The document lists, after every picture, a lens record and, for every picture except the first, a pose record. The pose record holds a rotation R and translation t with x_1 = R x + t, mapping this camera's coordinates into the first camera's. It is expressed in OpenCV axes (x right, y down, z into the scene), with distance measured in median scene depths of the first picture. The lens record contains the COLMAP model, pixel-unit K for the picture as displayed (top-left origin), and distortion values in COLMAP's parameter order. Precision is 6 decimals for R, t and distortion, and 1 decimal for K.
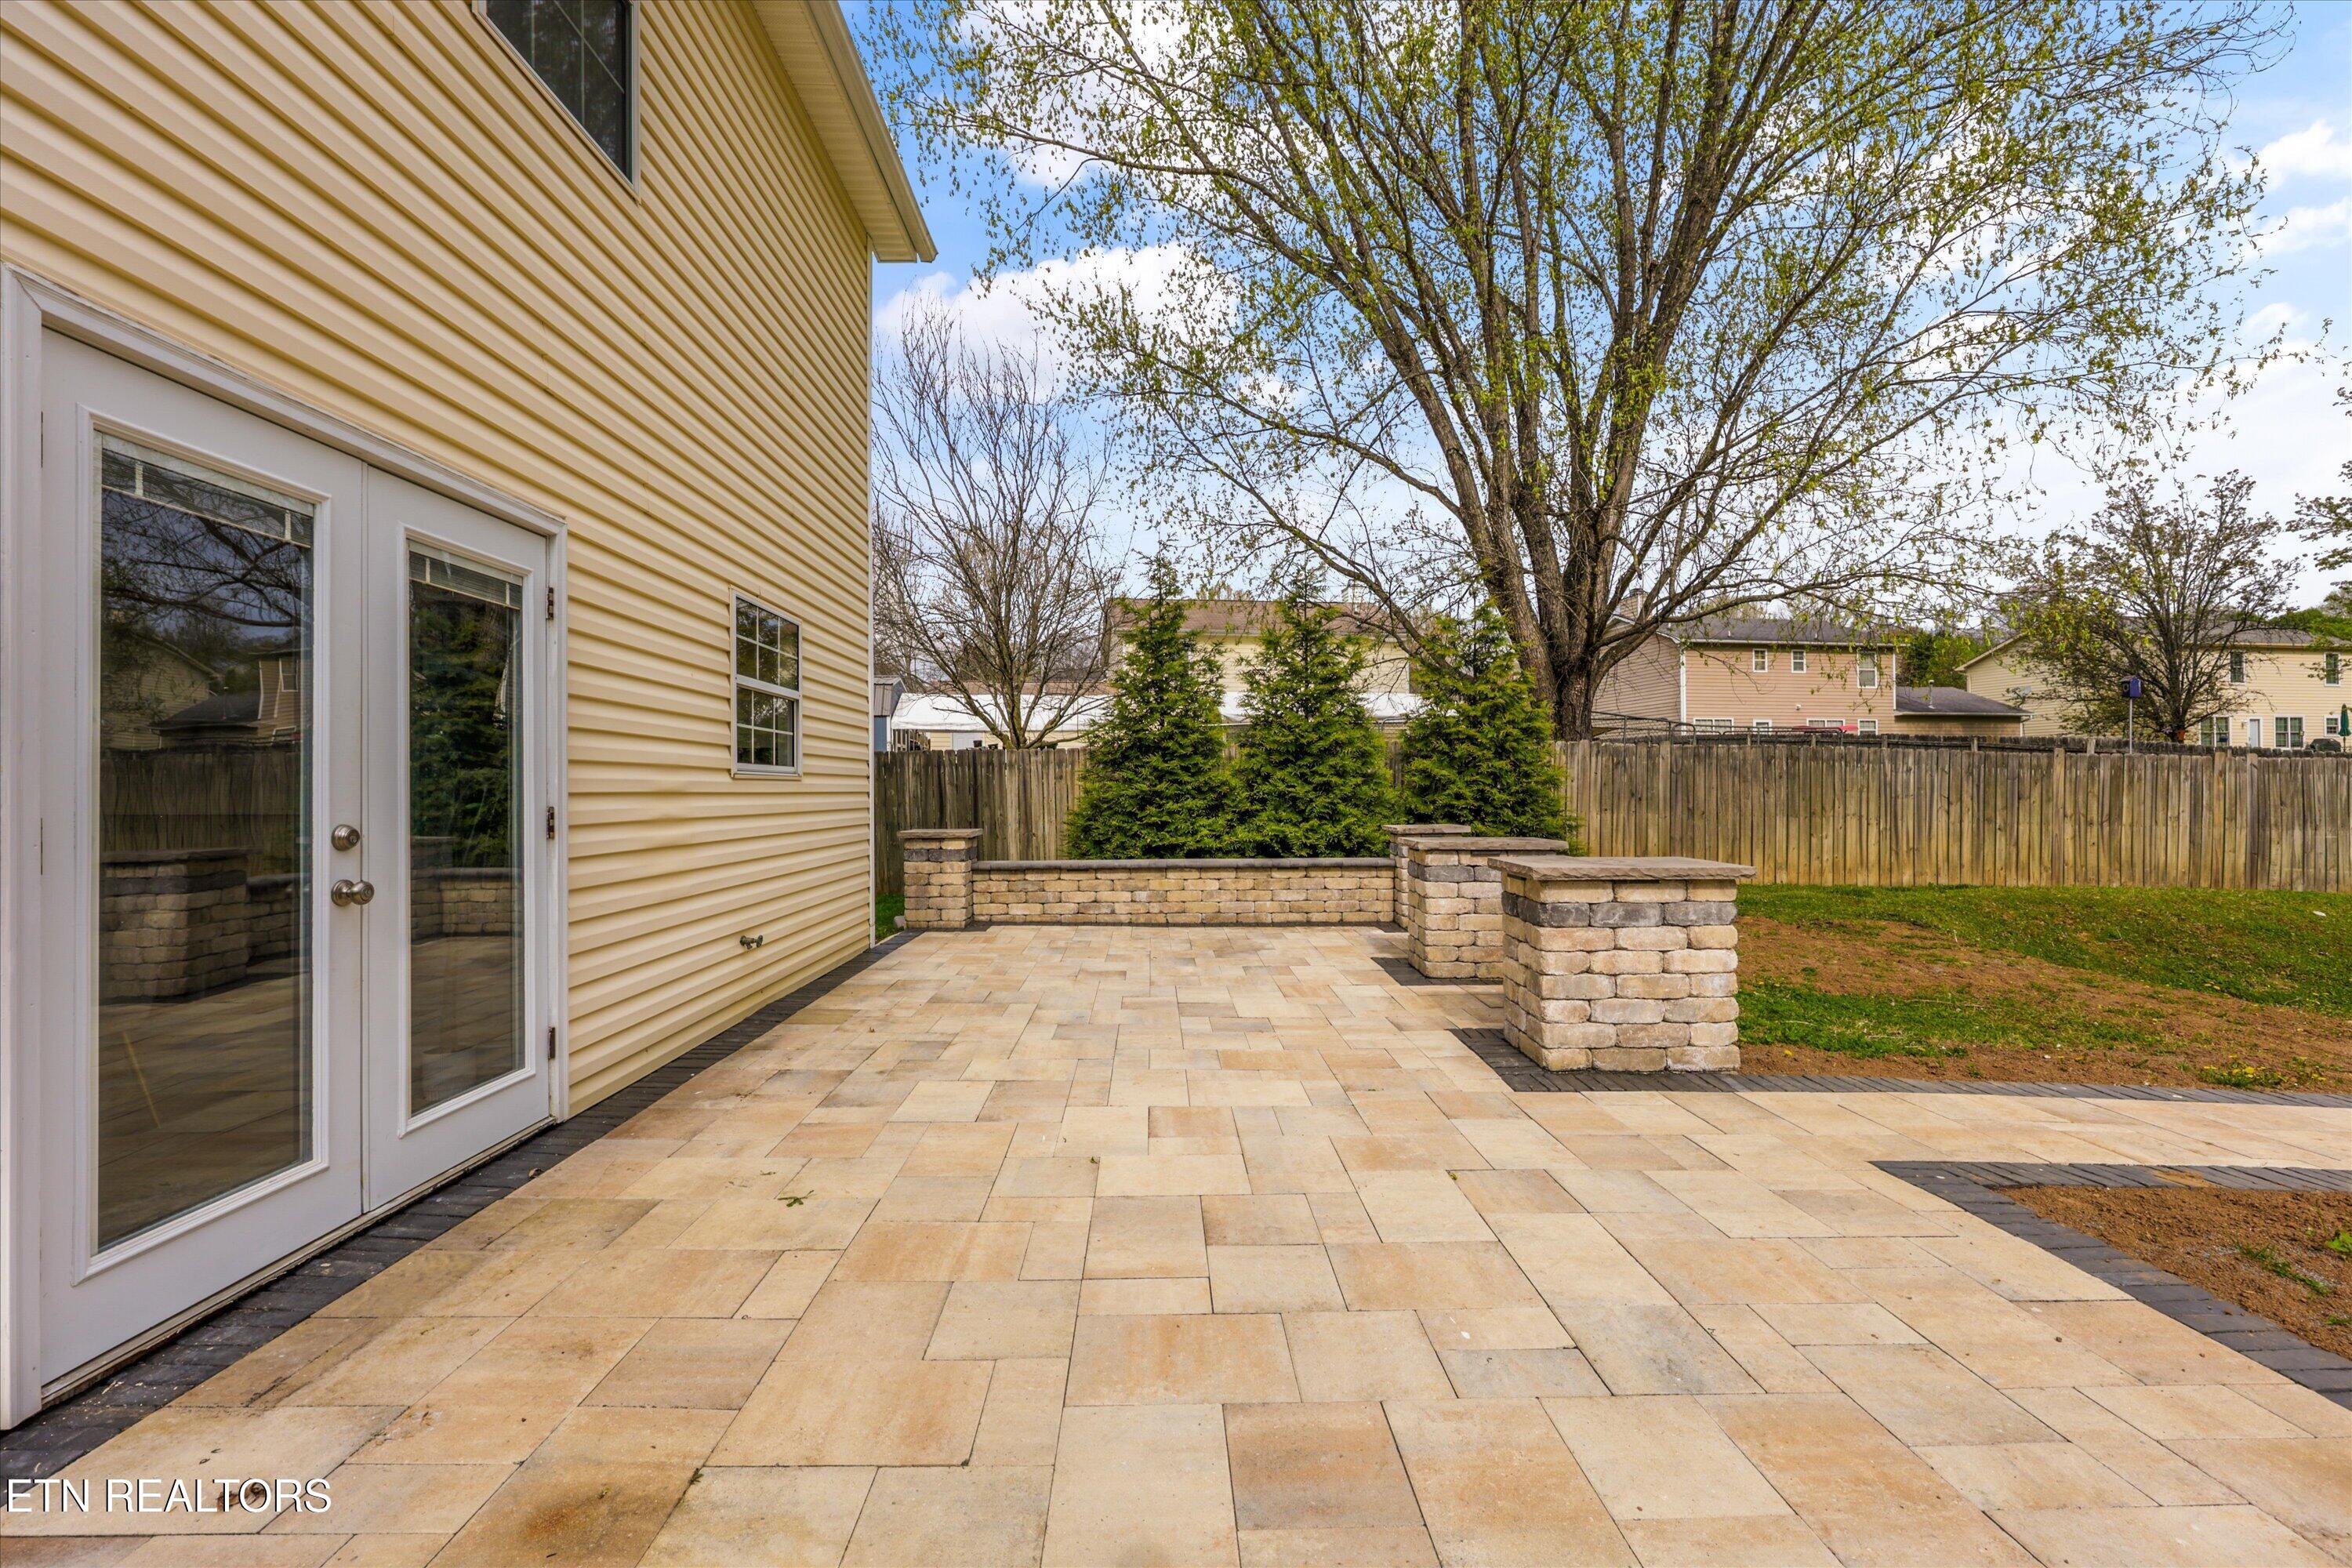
lens RADIAL K [[941.3, 0, 1183.4], [0, 941.3, 781.6], [0, 0, 1]] dist [0.001478, 0.000164]
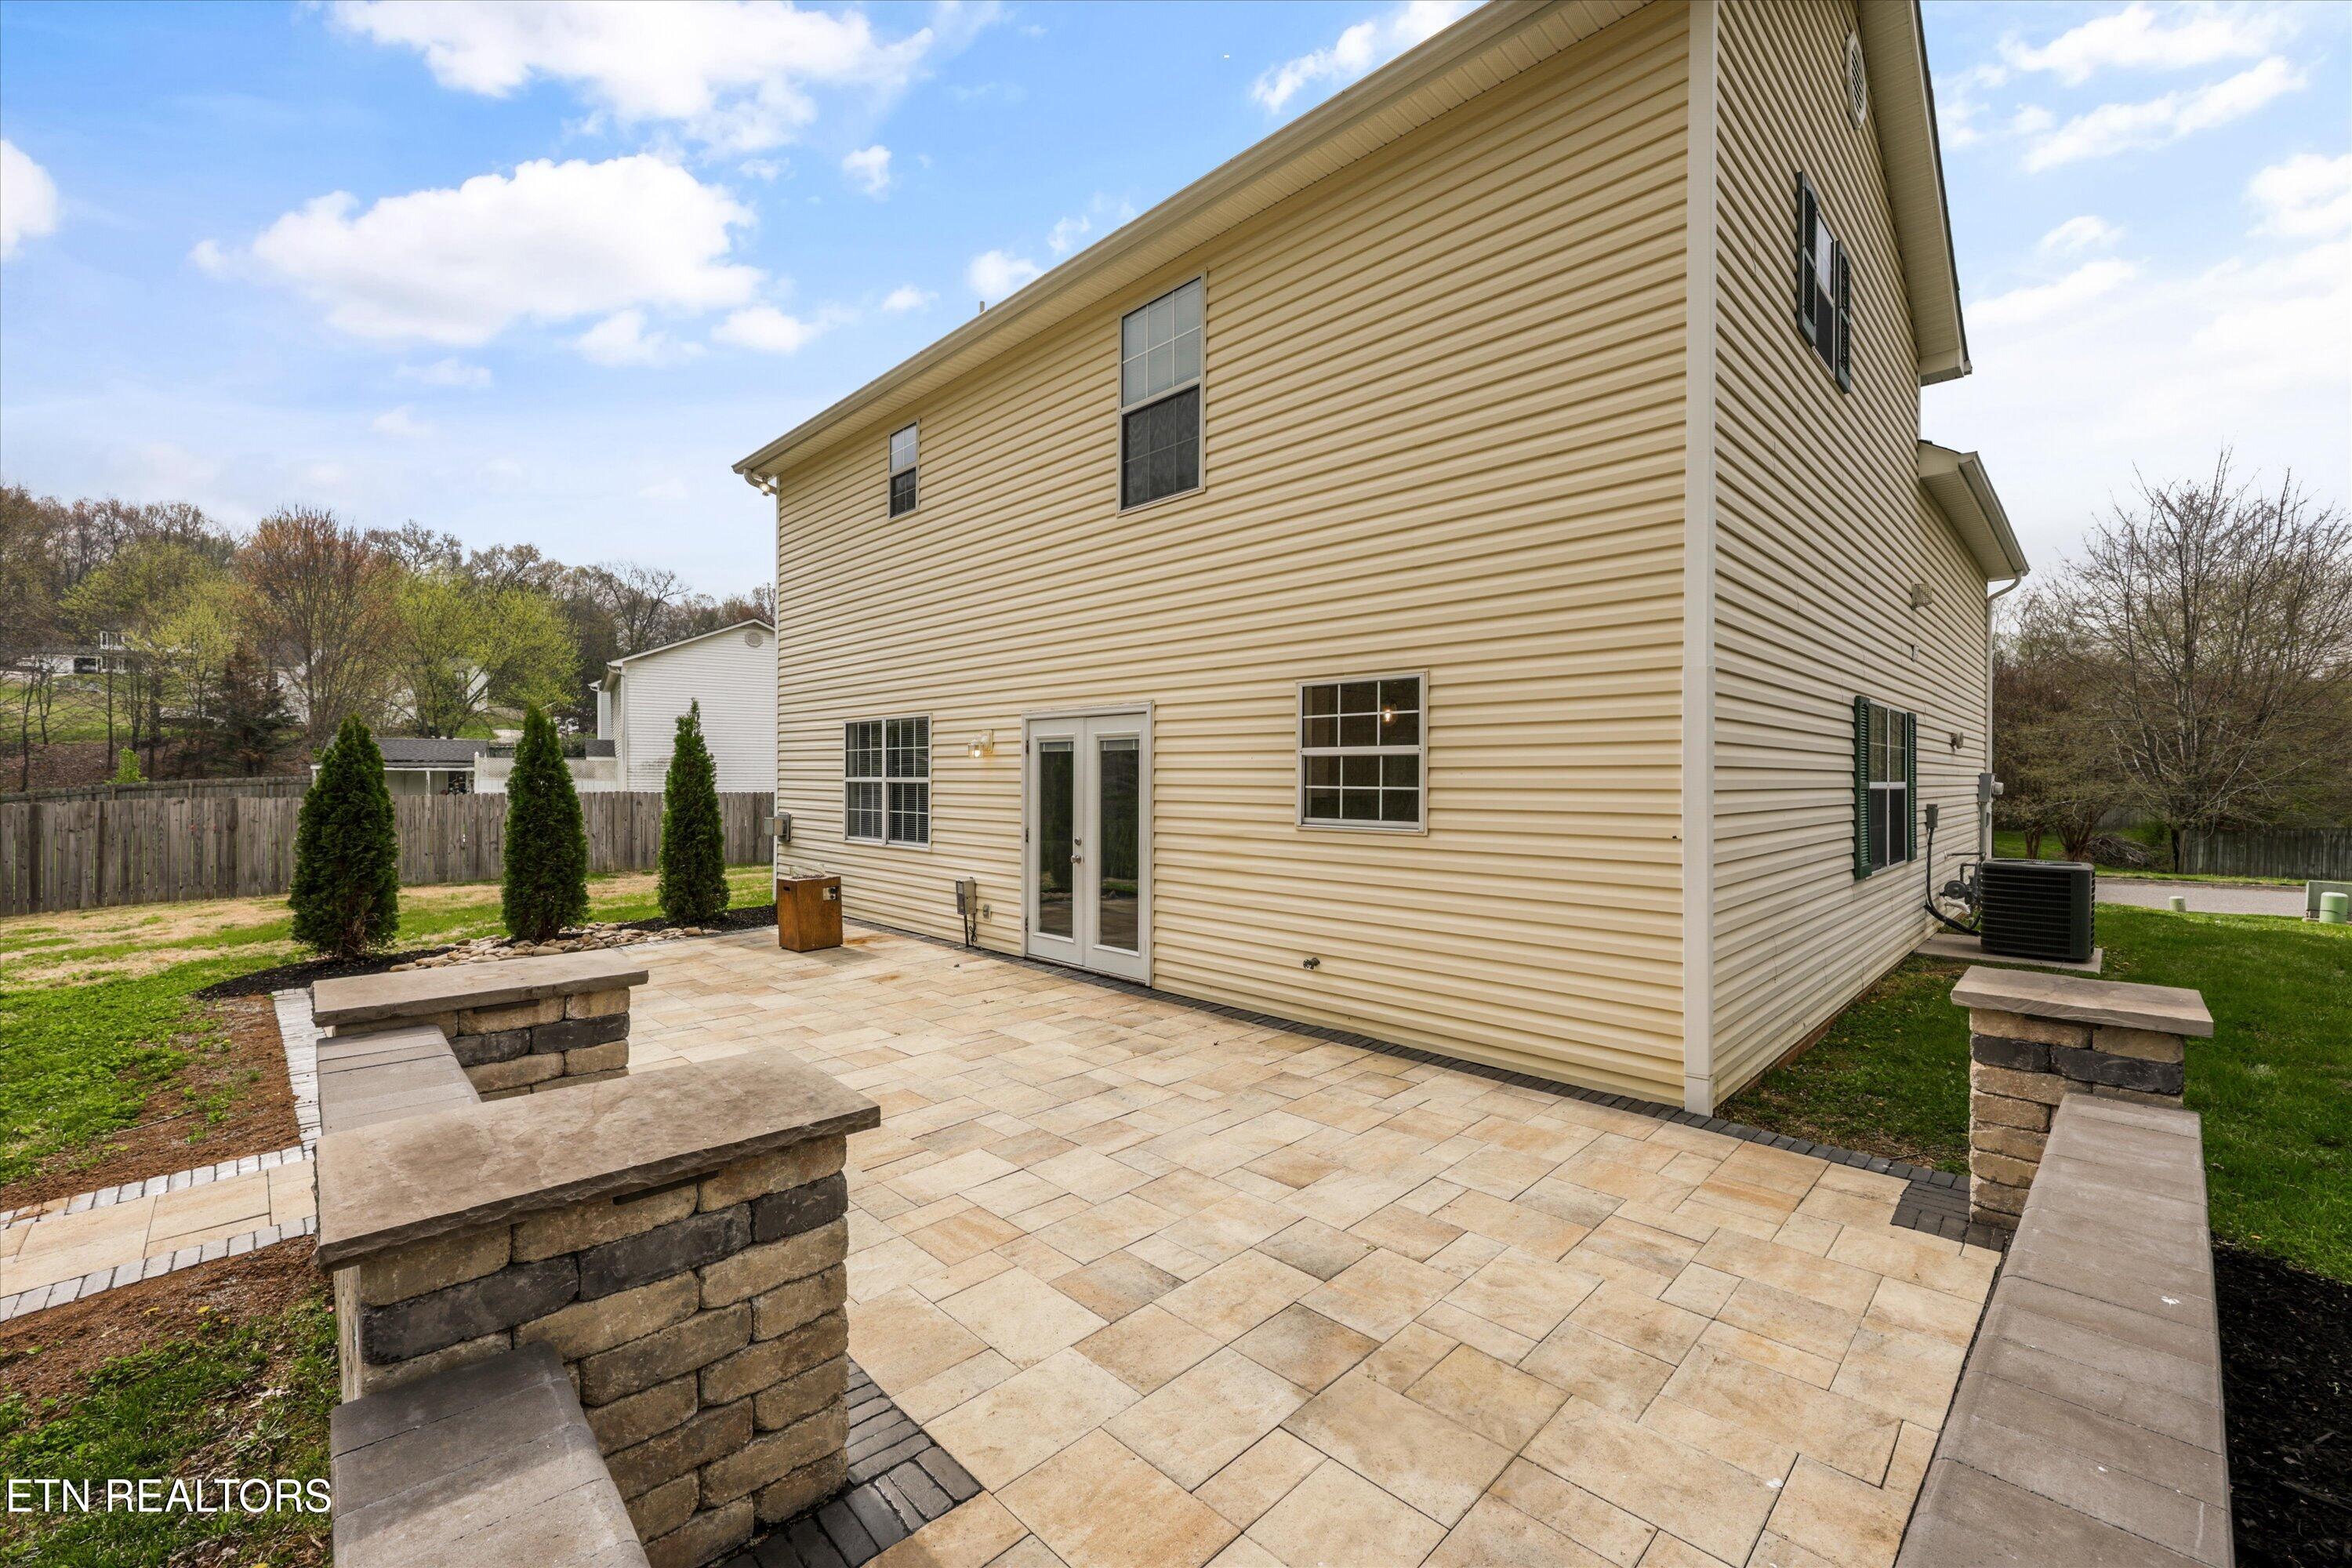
lens RADIAL K [[941.3, 0, 1183.4], [0, 941.3, 781.6], [0, 0, 1]] dist [0.001478, 0.000164]
pose [[-0.732547, 0.003532, -0.680707, 0.339088], [0.009855, 0.999937, -0.005417, -0.042004], [0.680645, -0.010677, -0.732536, 1.214440]]
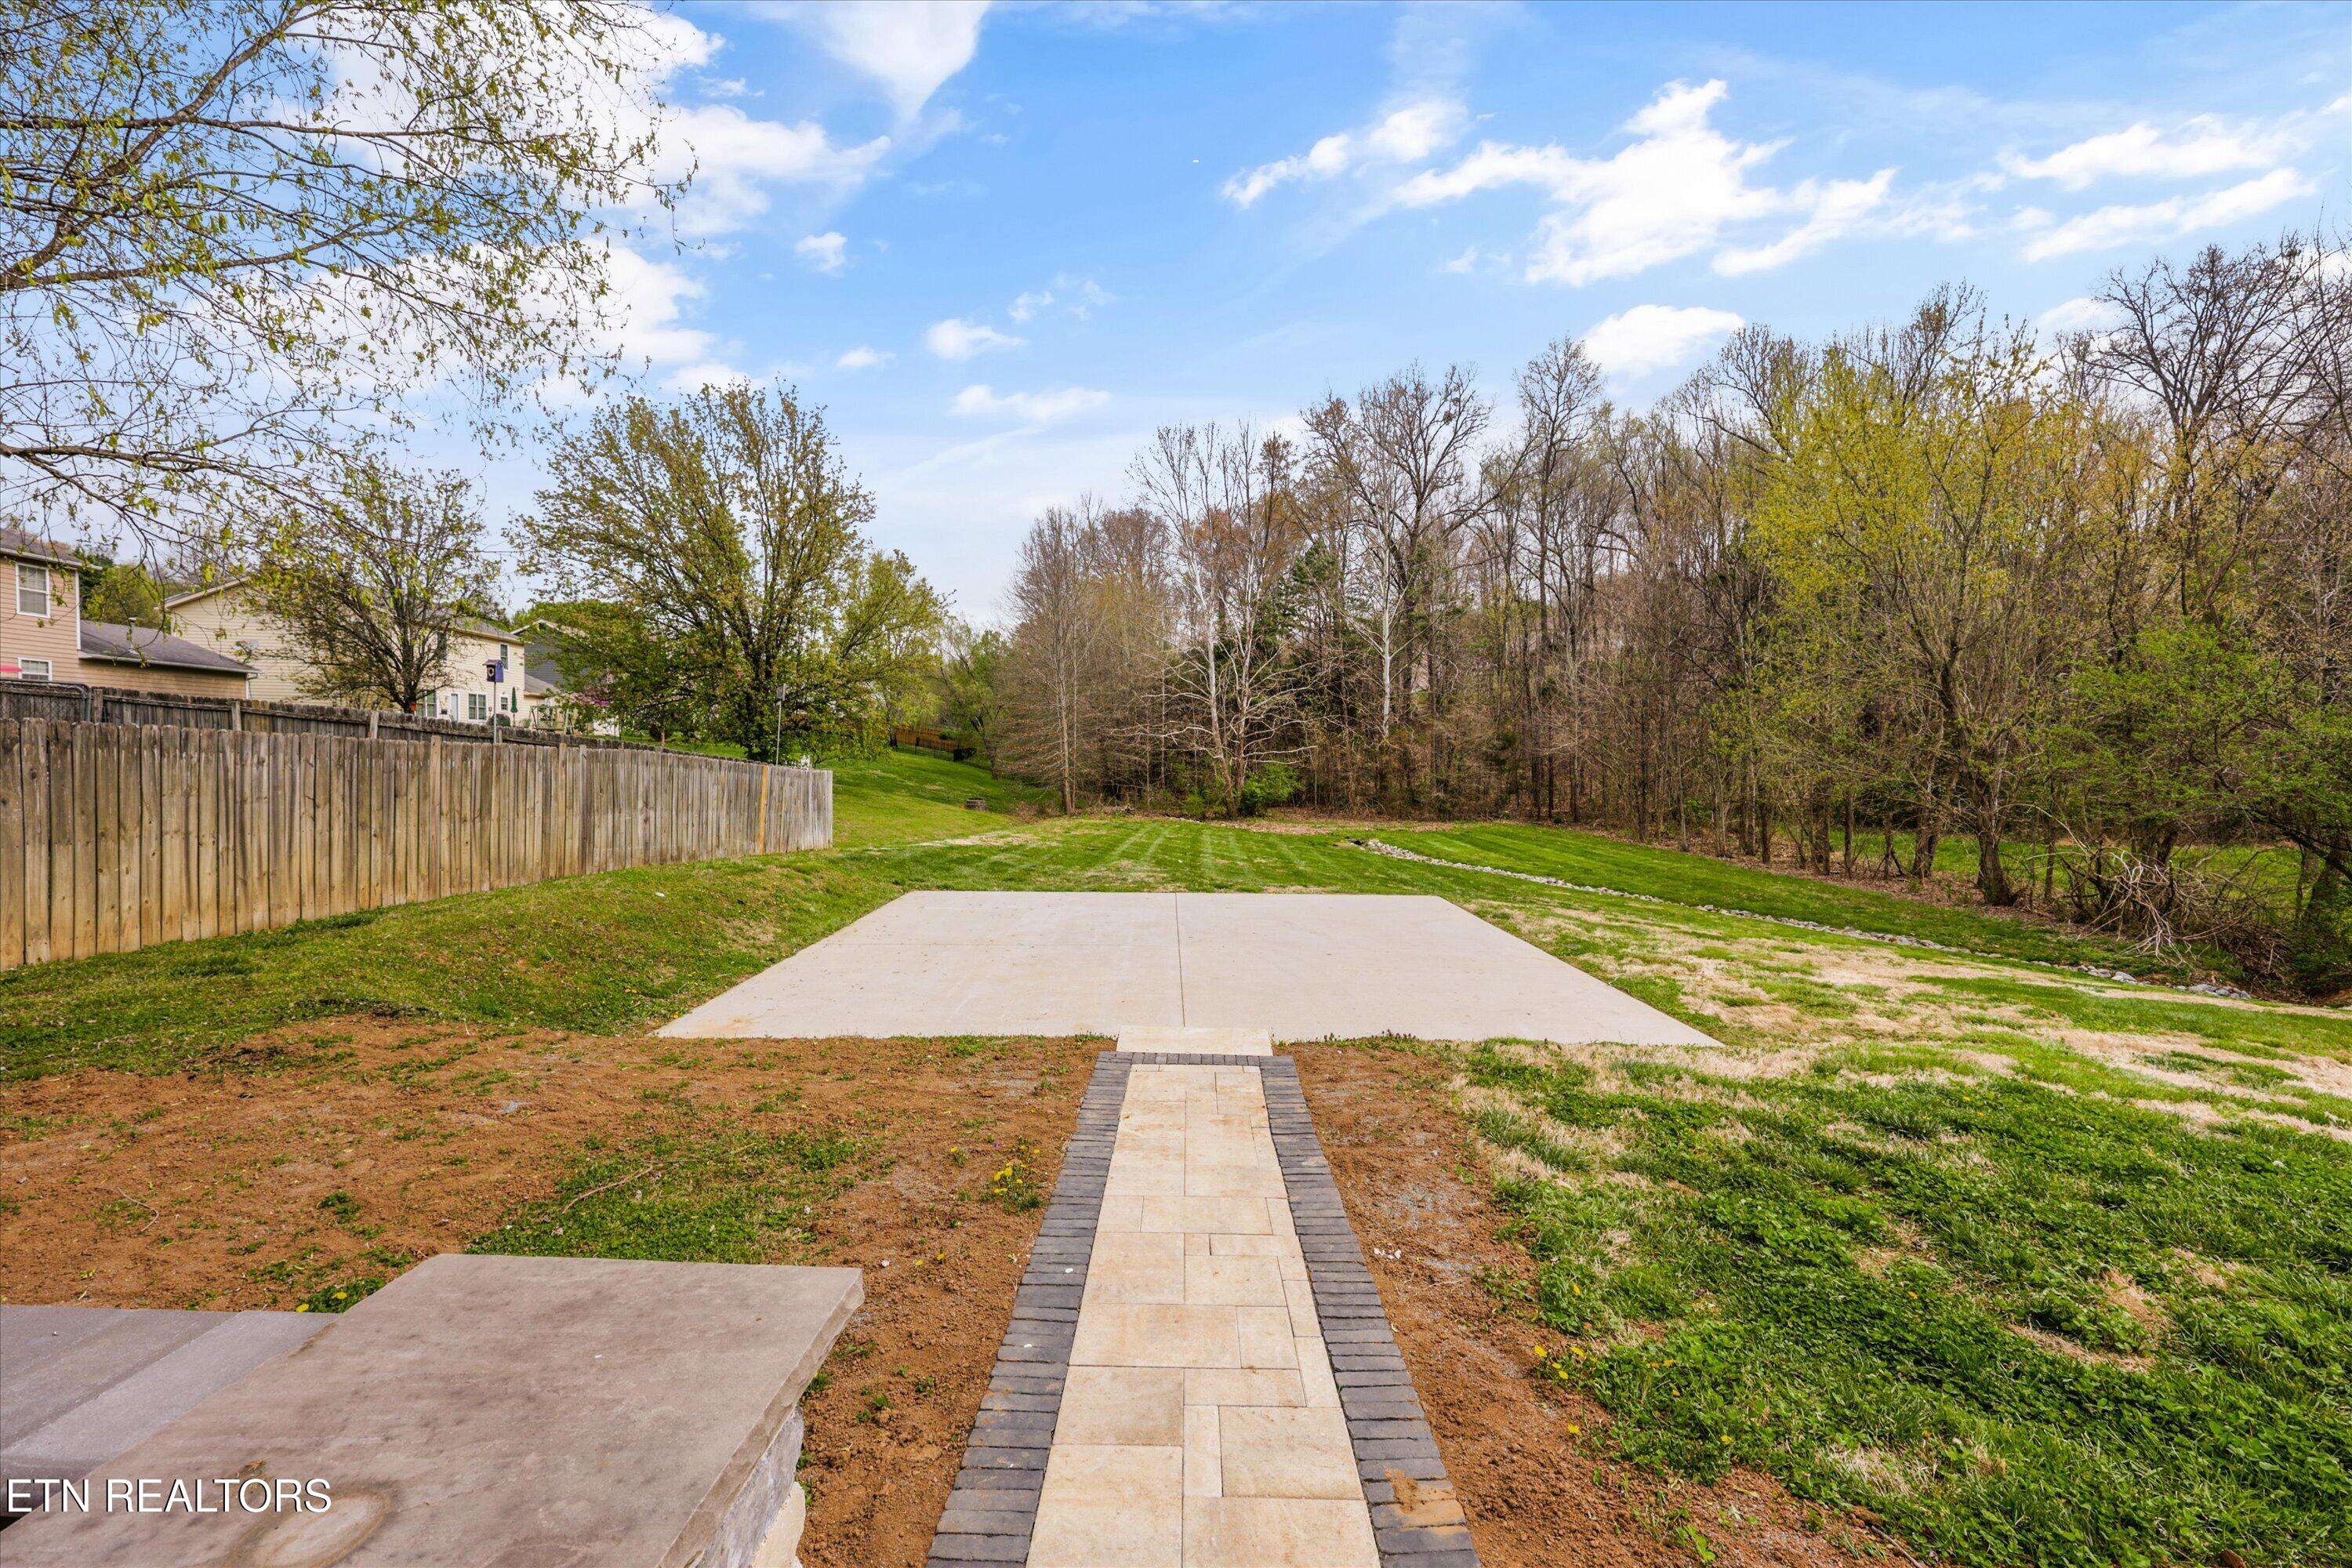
lens RADIAL K [[959.7, 0, 1176.0], [0, 959.7, 784.0], [0, 0, 1]] dist [0.000882, 0.000356]
pose [[0.053519, -0.026790, 0.998207, 0.093171], [-0.019349, 0.999425, 0.027860, -0.028590], [-0.998379, -0.020806, 0.052969, 0.280706]]
